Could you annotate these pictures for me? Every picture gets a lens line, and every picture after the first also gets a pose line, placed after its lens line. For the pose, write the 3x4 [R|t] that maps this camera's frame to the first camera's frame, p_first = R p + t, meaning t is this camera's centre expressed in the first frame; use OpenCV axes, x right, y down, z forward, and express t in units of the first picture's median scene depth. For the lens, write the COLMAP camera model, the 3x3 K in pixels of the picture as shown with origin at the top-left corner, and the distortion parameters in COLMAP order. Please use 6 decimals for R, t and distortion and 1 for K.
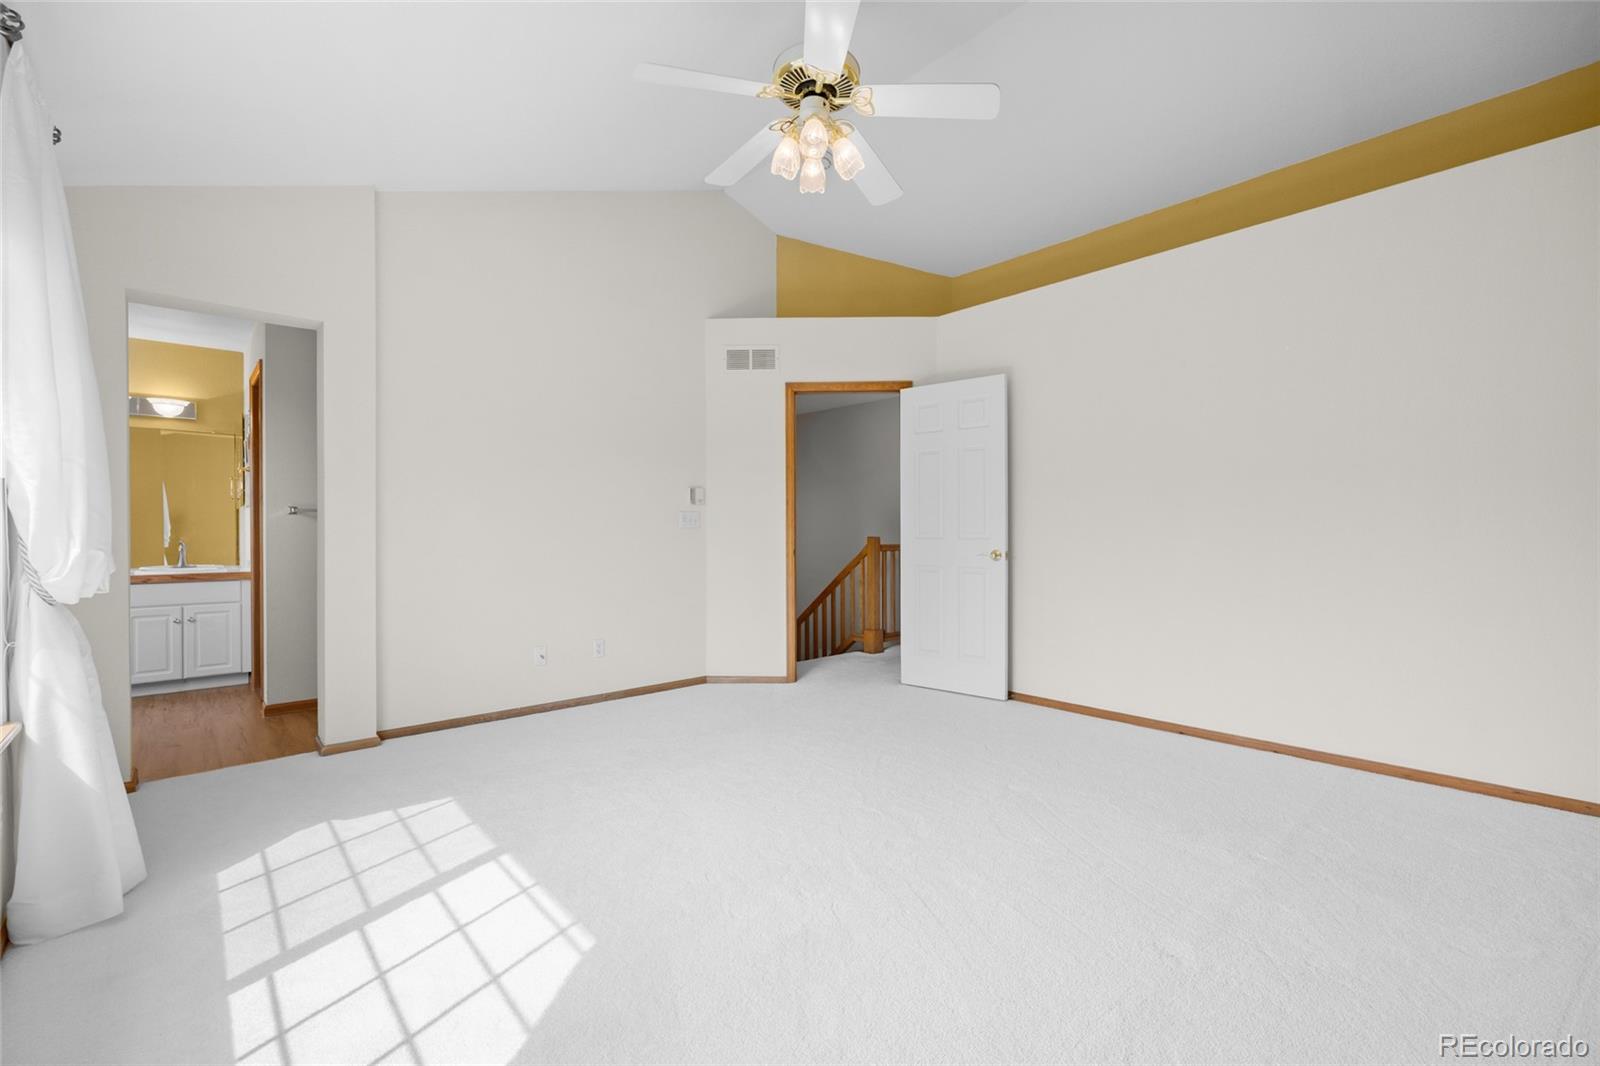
lens RADIAL K [[686.4, 0, 797.5], [0, 686.4, 517.3], [0, 0, 1]] dist [-0.007545, 0.000399]
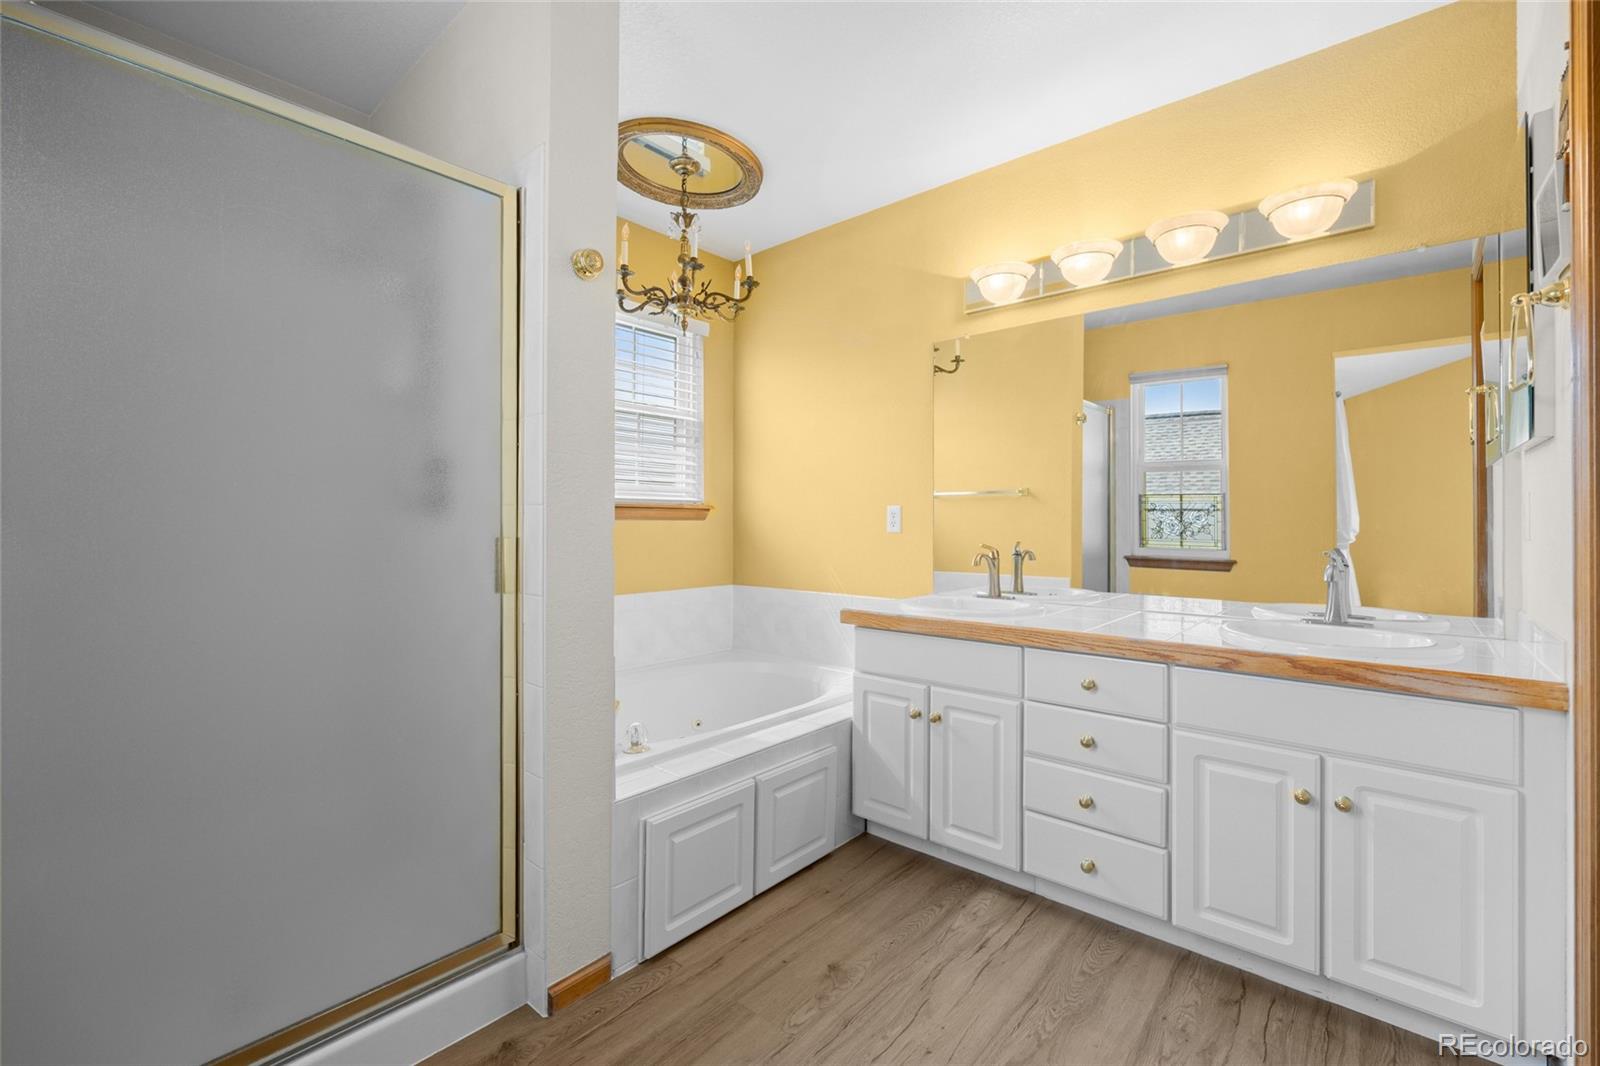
lens RADIAL K [[707.9, 0, 805.2], [0, 707.9, 524.0], [0, 0, 1]] dist [0.000757, -0.000221]
pose [[0.145163, 0.013278, -0.989319, -0.598868], [0.005015, 0.999887, 0.014155, 0.012102], [0.989395, -0.007016, 0.145080, 0.702259]]
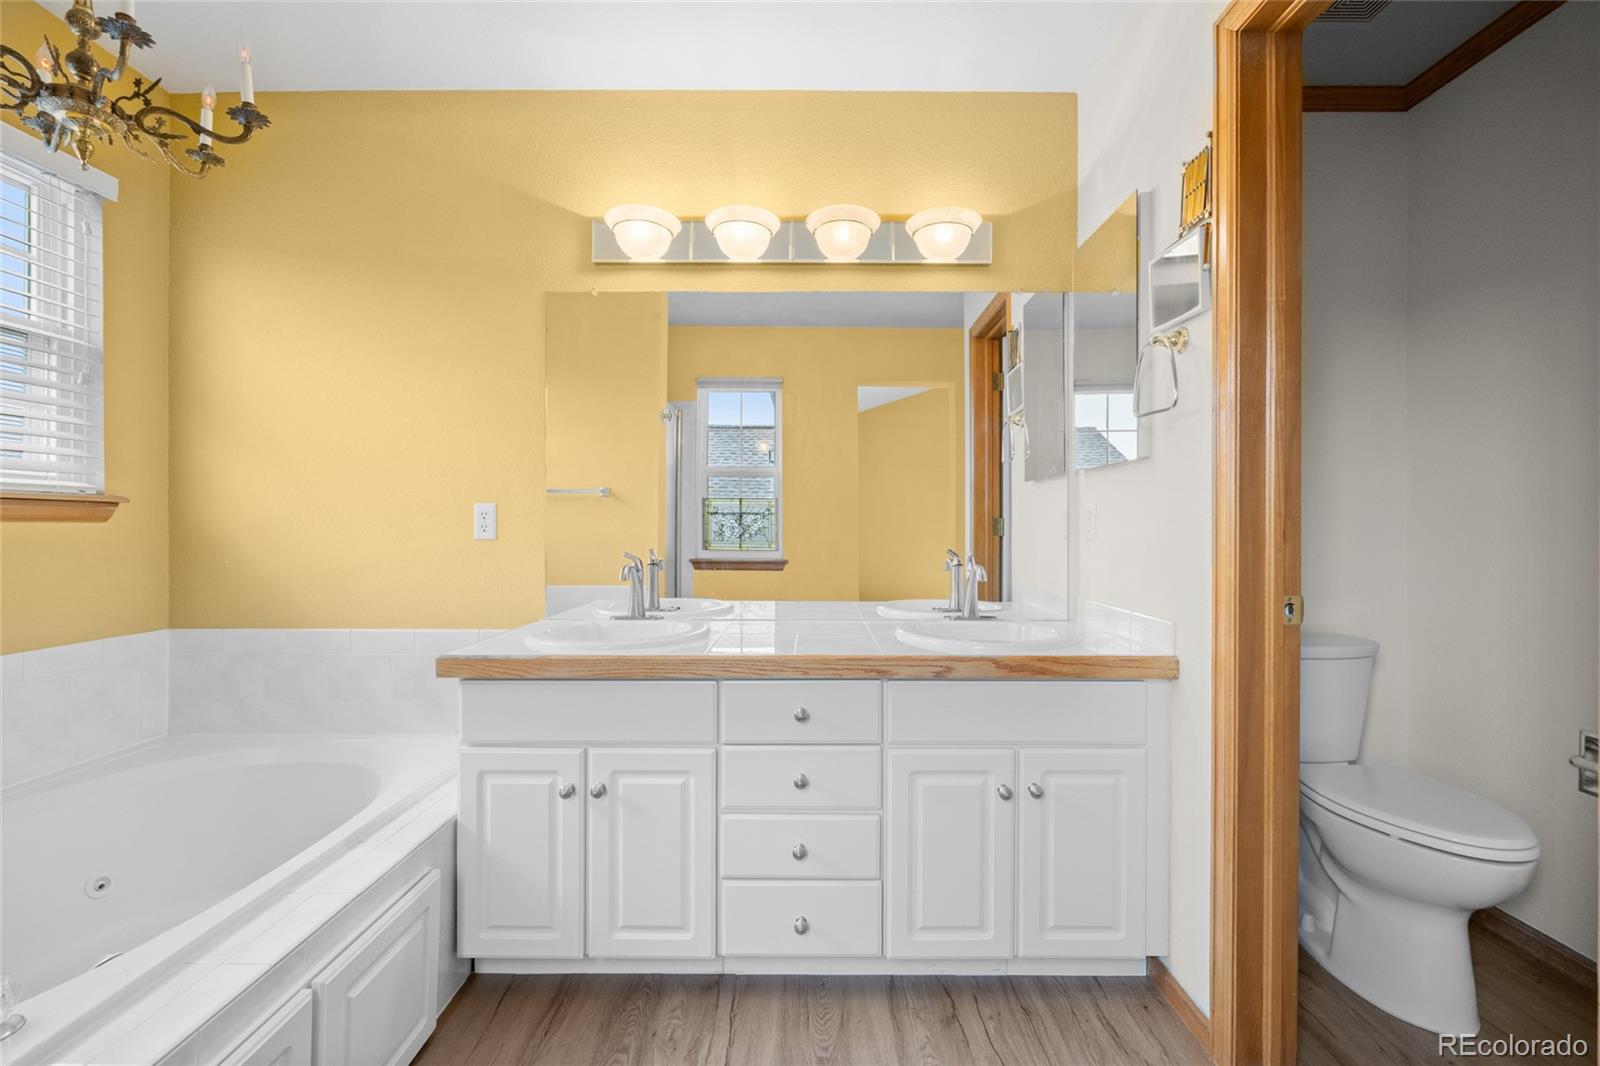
lens RADIAL K [[697.0, 0, 822.3], [0, 697.0, 529.1], [0, 0, 1]] dist [-0.001843, 0.000365]
pose [[0.762260, 0.015087, -0.647095, -0.746850], [-0.004626, 0.999830, 0.017862, 0.012999], [0.647254, -0.010622, 0.762200, 0.666927]]
